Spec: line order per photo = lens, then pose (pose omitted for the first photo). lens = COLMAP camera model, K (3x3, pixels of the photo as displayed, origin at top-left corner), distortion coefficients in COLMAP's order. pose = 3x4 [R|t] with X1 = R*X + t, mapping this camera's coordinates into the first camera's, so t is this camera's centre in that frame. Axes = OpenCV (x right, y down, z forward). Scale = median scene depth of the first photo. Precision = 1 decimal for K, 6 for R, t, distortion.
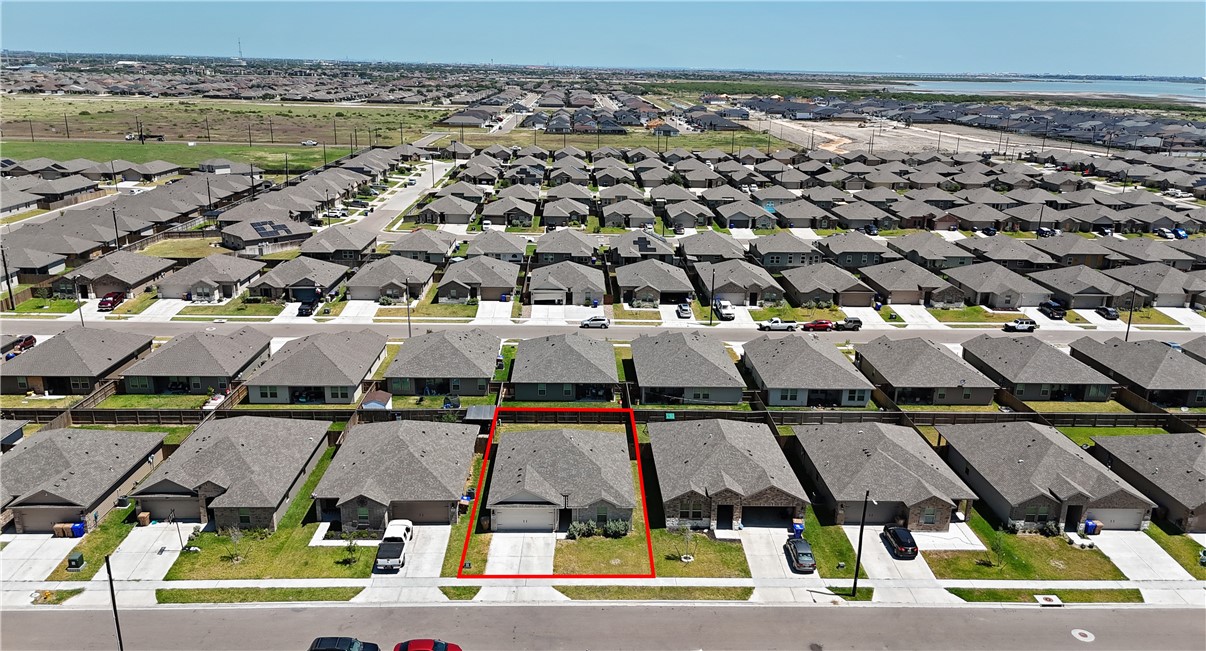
lens RADIAL K [[897.3, 0, 603.0], [0, 897.3, 325.5], [0, 0, 1]] dist [0.046284, -0.001731]
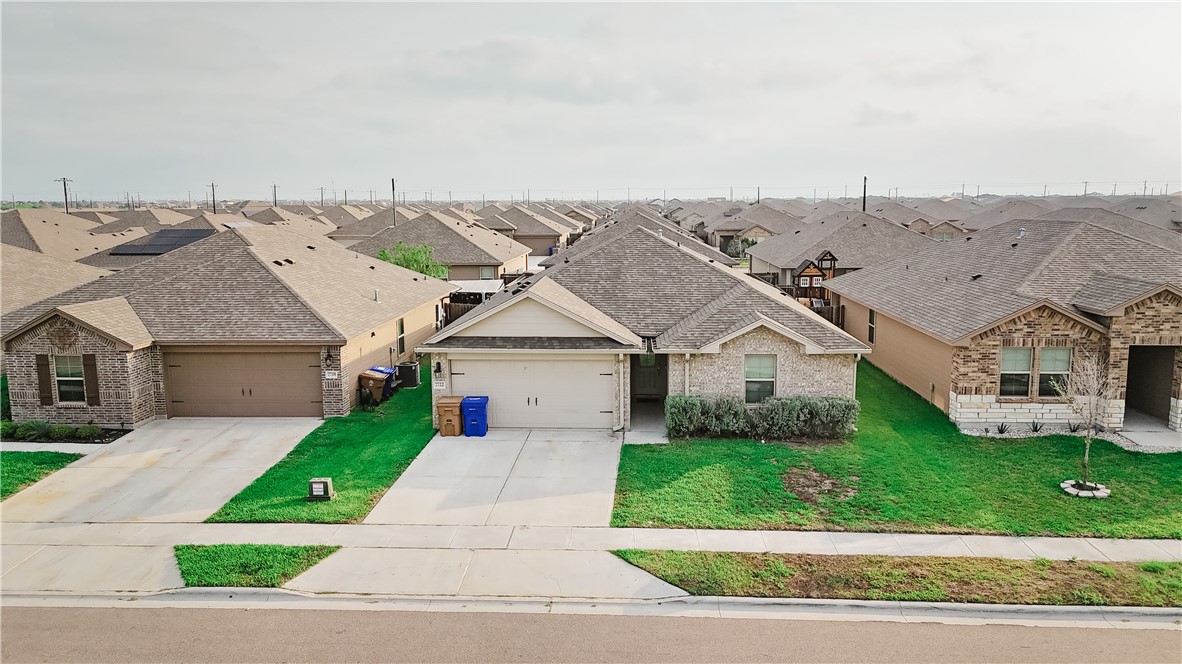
lens RADIAL K [[871.9, 0, 591.0], [0, 871.9, 332.0], [0, 0, 1]] dist [0.087631, -0.102564]
pose [[0.996025, -0.009285, -0.088593, -0.034369], [-0.002752, 0.990870, -0.134794, 0.236192], [0.089036, 0.134502, 0.986905, 0.671184]]
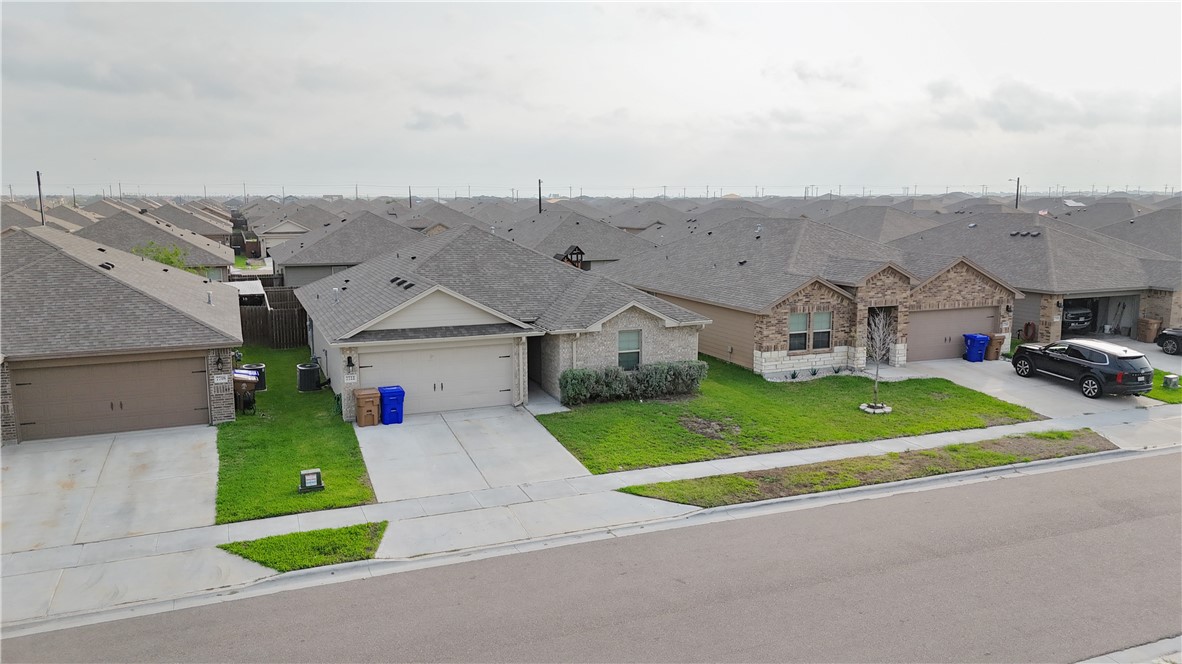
lens RADIAL K [[871.9, 0, 591.0], [0, 871.9, 332.0], [0, 0, 1]] dist [0.087631, -0.102564]
pose [[0.938535, -0.070268, 0.337957, -0.147269], [0.113224, 0.987562, -0.109096, 0.241725], [-0.326088, 0.140656, 0.934817, 0.641056]]
